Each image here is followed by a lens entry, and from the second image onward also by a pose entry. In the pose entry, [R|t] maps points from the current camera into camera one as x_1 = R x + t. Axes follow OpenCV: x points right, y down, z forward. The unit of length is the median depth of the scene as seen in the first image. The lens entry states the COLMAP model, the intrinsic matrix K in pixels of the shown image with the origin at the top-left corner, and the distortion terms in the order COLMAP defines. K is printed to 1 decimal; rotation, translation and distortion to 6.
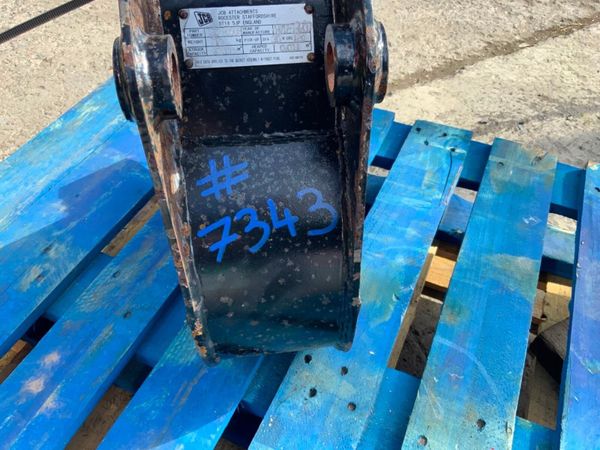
lens RADIAL K [[496.4, 0, 298.7], [0, 496.4, 227.6], [0, 0, 1]] dist [0.061239, -0.124994]
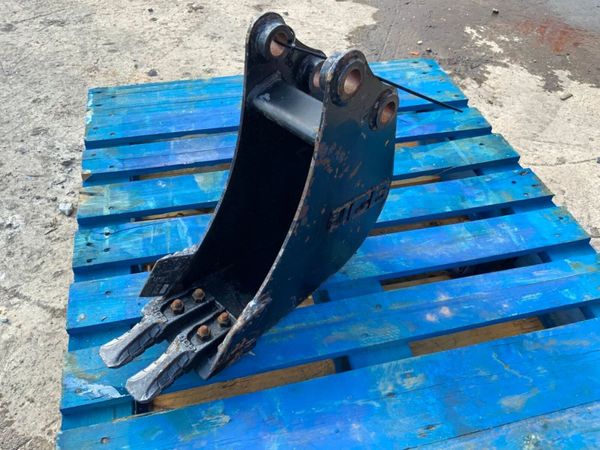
lens RADIAL K [[496.2, 0, 300.0], [0, 496.2, 225.0], [0, 0, 1]] dist [0.072514, -0.155351]
pose [[-0.616122, -0.569937, 0.543660, -1.004334], [0.558477, 0.170623, 0.811783, -1.399836], [-0.555426, 0.803779, 0.213172, 0.711157]]
